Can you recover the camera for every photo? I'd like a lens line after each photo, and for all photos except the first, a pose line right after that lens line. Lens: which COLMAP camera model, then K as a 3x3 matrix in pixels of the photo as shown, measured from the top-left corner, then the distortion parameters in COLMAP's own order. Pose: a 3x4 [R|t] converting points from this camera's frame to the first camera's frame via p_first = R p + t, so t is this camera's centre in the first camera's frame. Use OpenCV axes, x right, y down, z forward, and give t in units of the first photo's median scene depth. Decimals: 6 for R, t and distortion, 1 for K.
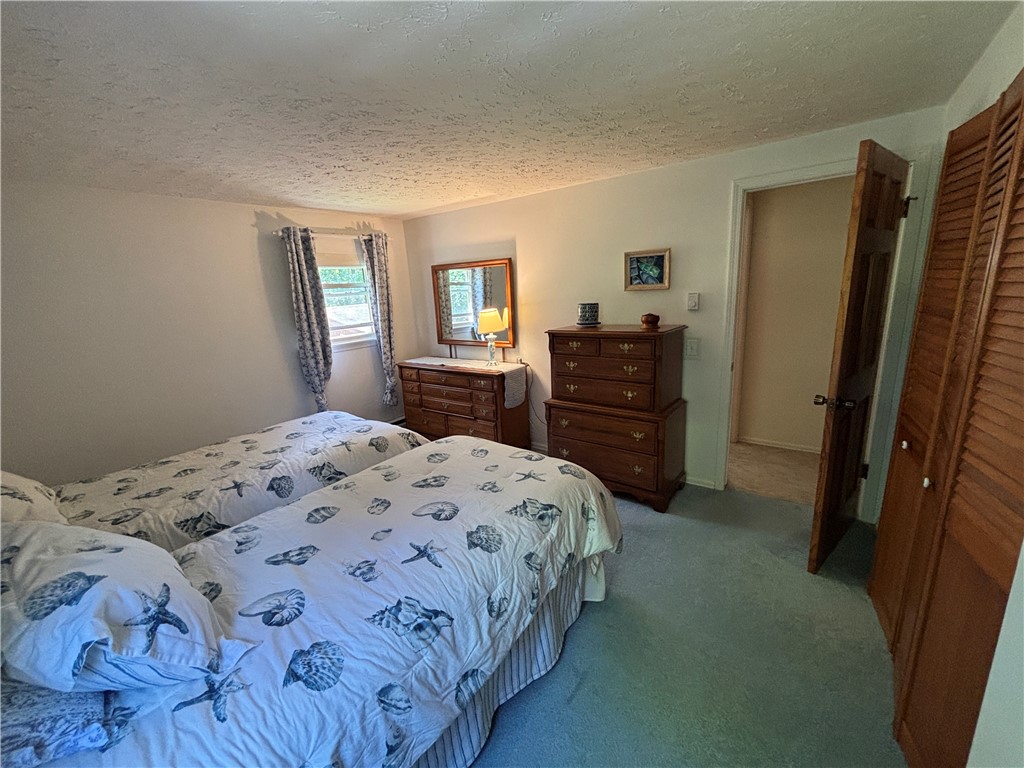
lens RADIAL K [[415.6, 0, 510.7], [0, 415.6, 386.8], [0, 0, 1]] dist [-0.000976, -0.000198]
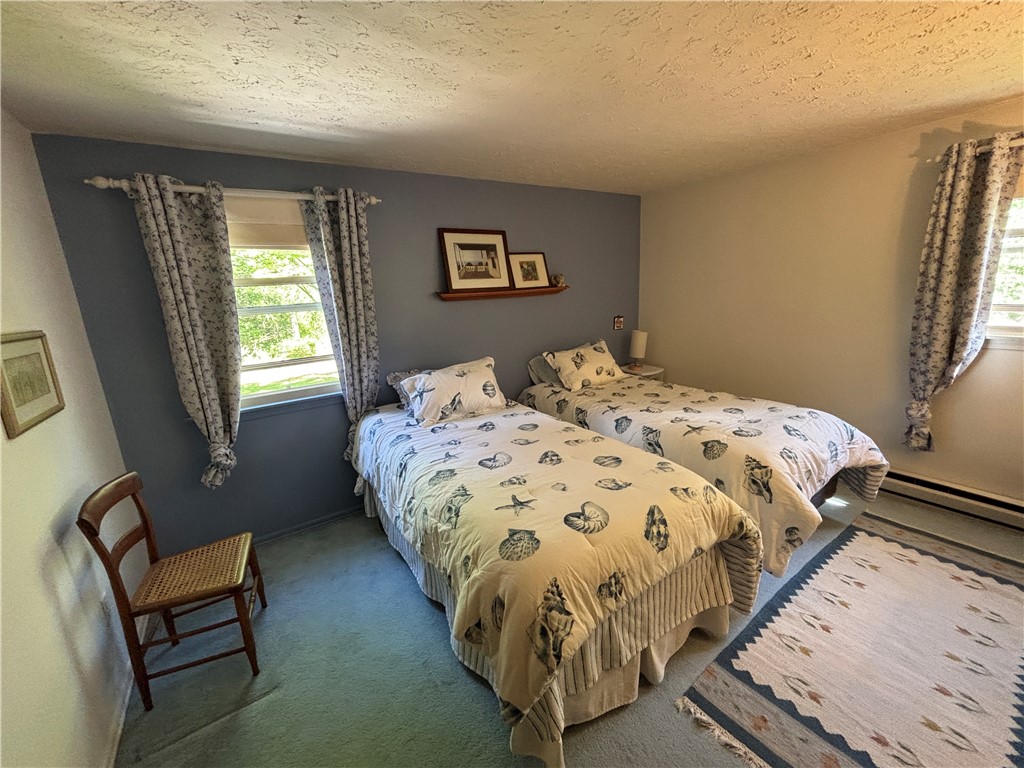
lens RADIAL K [[415.6, 0, 510.1], [0, 415.6, 381.8], [0, 0, 1]] dist [-0.000976, -0.000198]
pose [[-0.326624, 0.279885, -0.902763, 0.618696], [-0.162487, 0.924300, 0.345351, -0.242841], [0.931083, 0.259488, -0.256421, 0.982678]]
